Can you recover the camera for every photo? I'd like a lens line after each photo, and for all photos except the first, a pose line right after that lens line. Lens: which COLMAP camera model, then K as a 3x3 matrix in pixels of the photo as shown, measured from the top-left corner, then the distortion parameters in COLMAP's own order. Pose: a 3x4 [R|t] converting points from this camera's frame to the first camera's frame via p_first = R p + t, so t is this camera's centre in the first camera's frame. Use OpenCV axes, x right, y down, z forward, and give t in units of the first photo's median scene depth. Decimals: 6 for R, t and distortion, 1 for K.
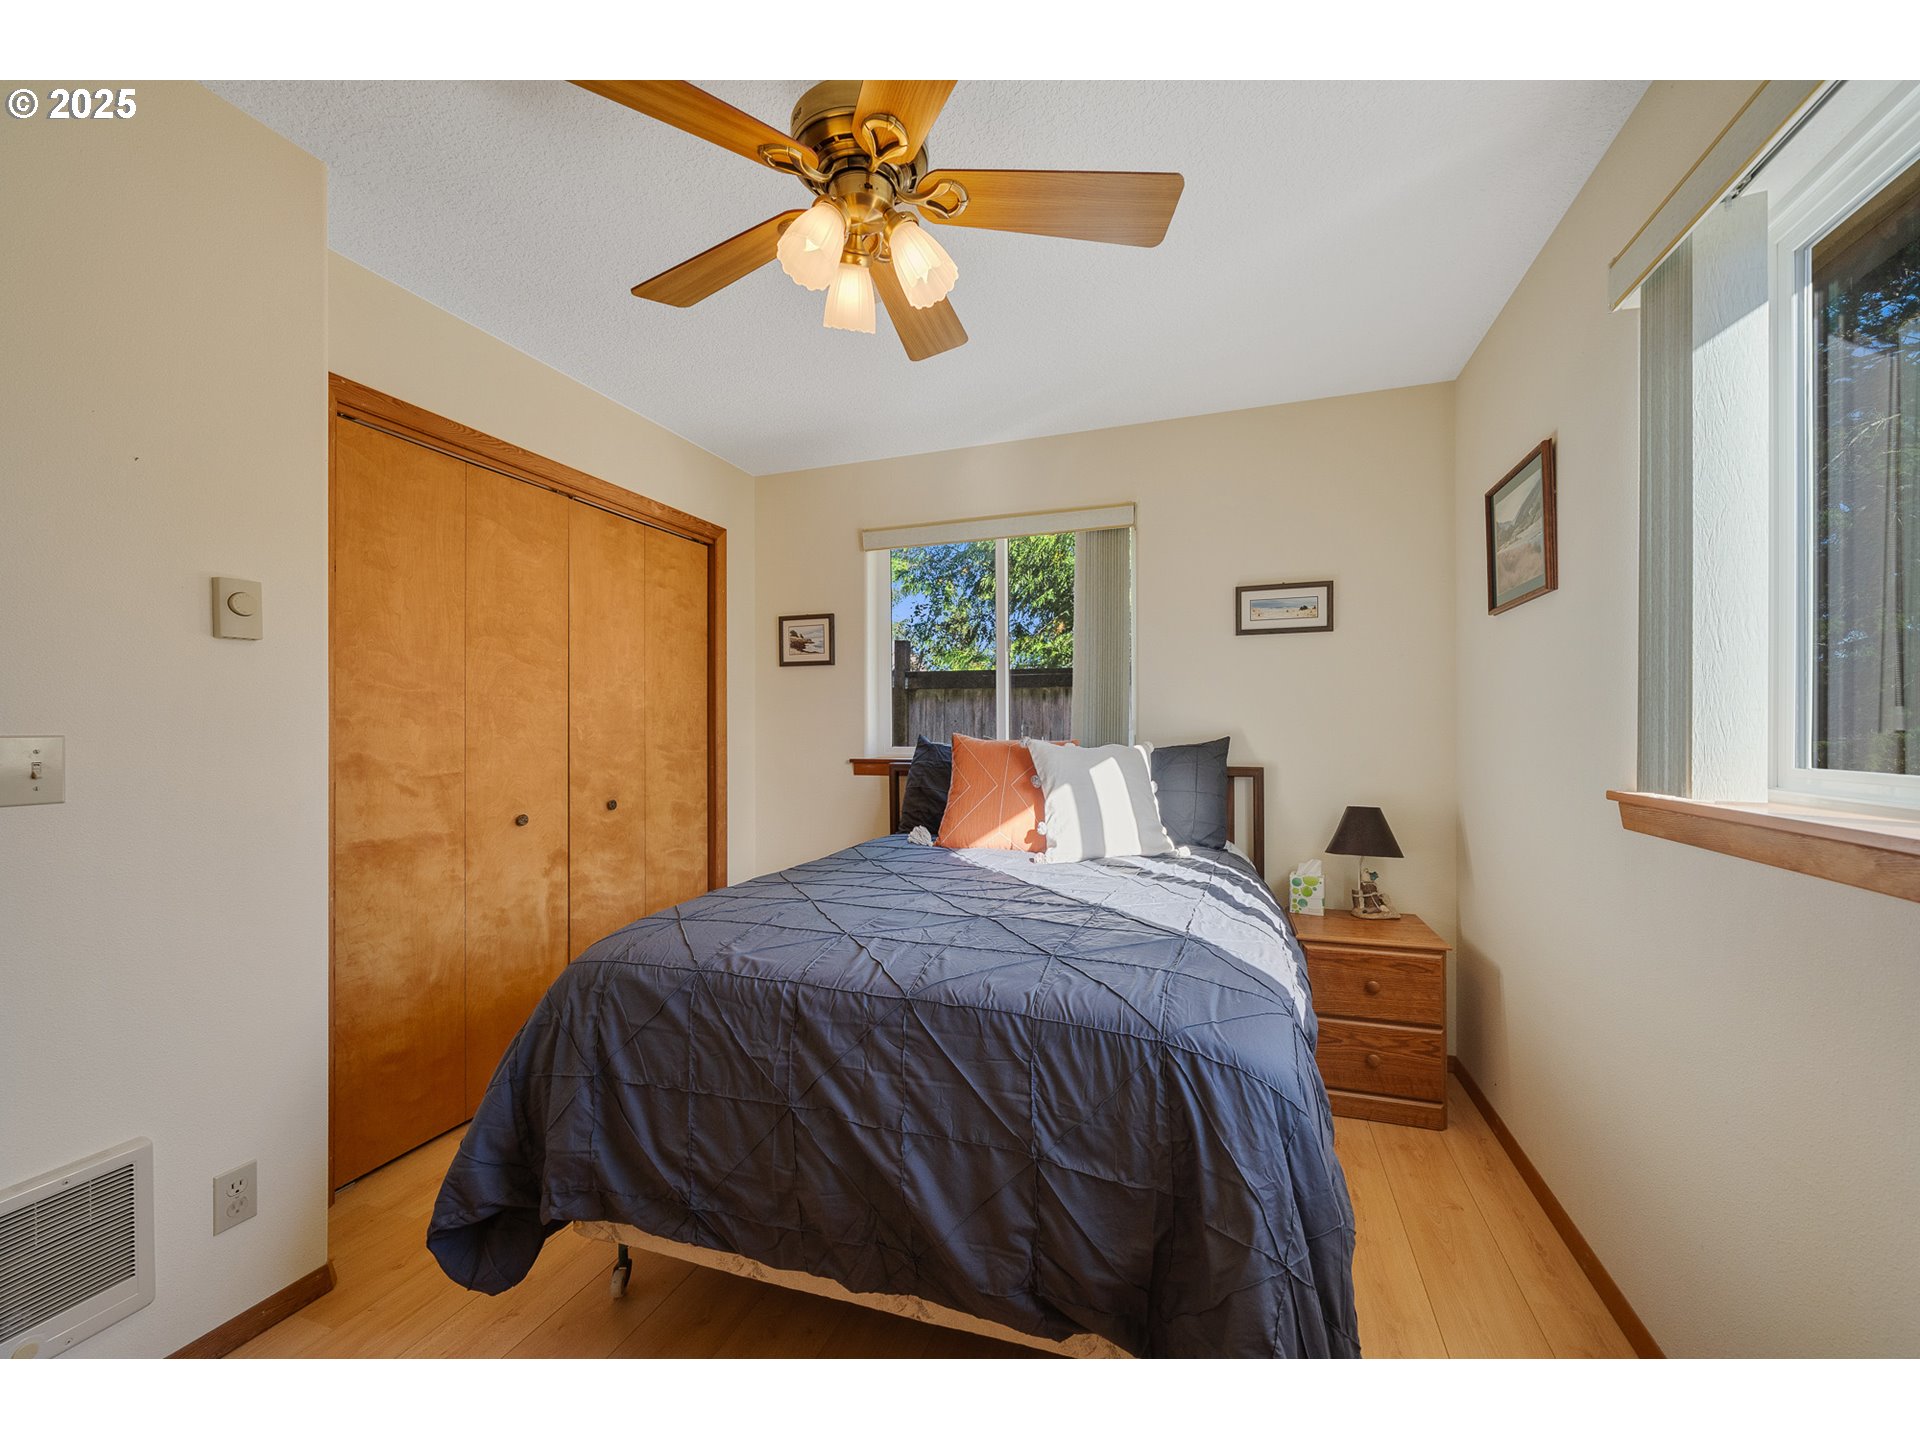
lens RADIAL K [[792.3, 0, 954.3], [0, 792.3, 727.5], [0, 0, 1]] dist [0.000943, 0.000058]
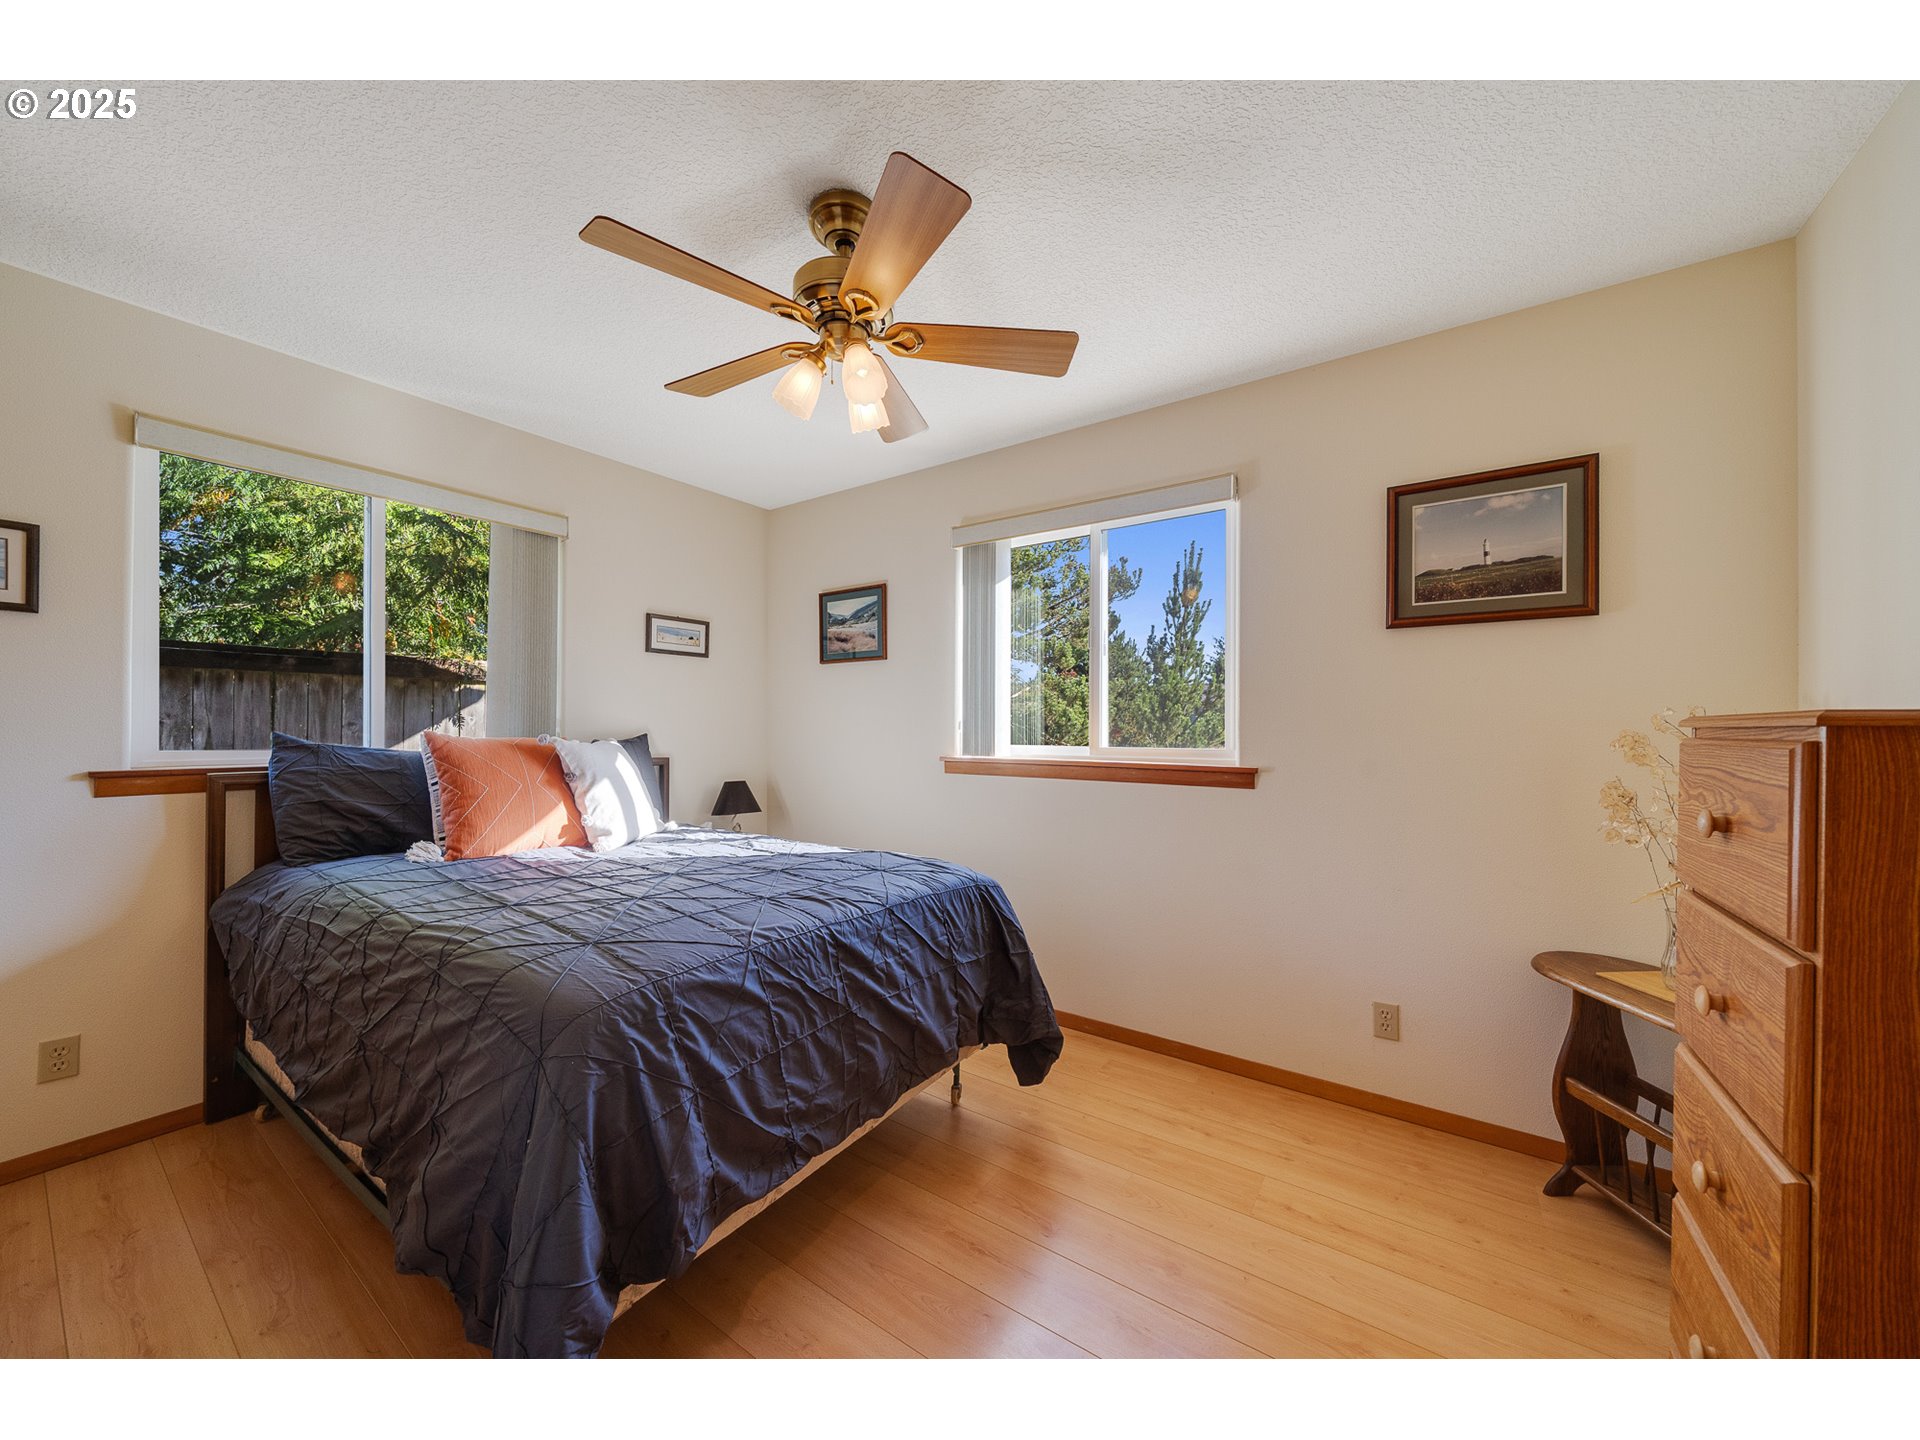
lens RADIAL K [[757.1, 0, 960.0], [0, 757.1, 720.0], [0, 0, 1]] dist [-0.001432, -0.000305]
pose [[0.204797, 0.015660, 0.978679, -1.308679], [-0.007467, 0.999868, -0.014437, 0.006587], [-0.978776, -0.004351, 0.204887, 0.522592]]
